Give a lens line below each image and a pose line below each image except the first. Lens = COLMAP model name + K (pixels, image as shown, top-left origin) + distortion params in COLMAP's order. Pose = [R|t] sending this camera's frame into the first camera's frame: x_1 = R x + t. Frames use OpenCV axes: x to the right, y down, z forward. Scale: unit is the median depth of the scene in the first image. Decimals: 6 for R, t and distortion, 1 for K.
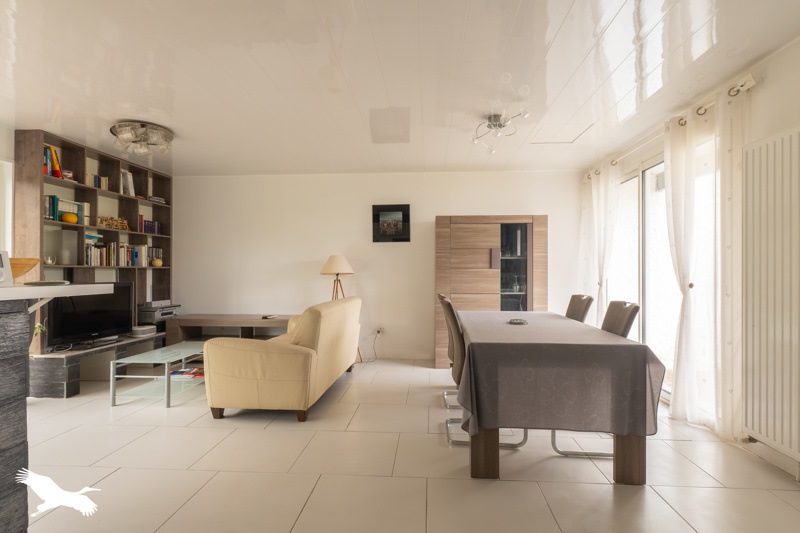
lens RADIAL K [[396.2, 0, 400.0], [0, 396.2, 266.5], [0, 0, 1]] dist [-0.001711, -0.000318]
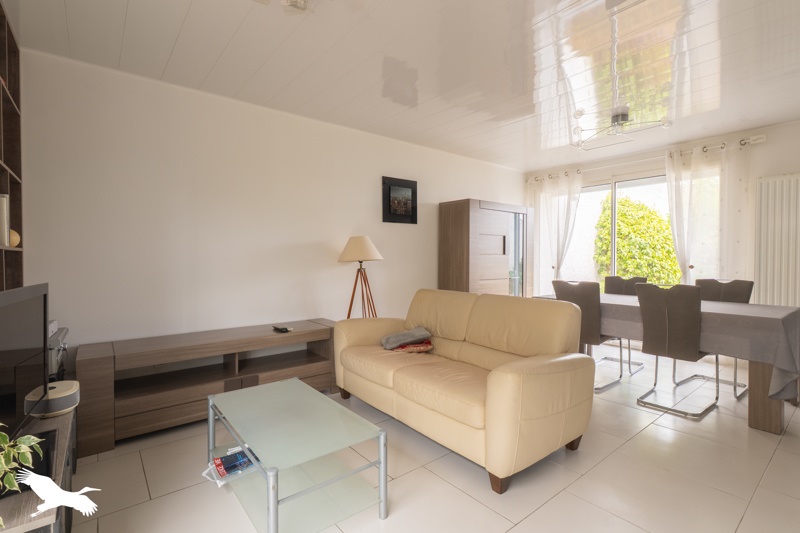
lens RADIAL K [[379.0, 0, 400.0], [0, 379.0, 266.5], [0, 0, 1]] dist [0.000128, 0.000133]
pose [[0.729360, -0.017421, 0.683908, -0.584827], [-0.007404, 0.999416, 0.033354, 0.004509], [-0.684090, -0.029391, 0.728805, 0.405353]]
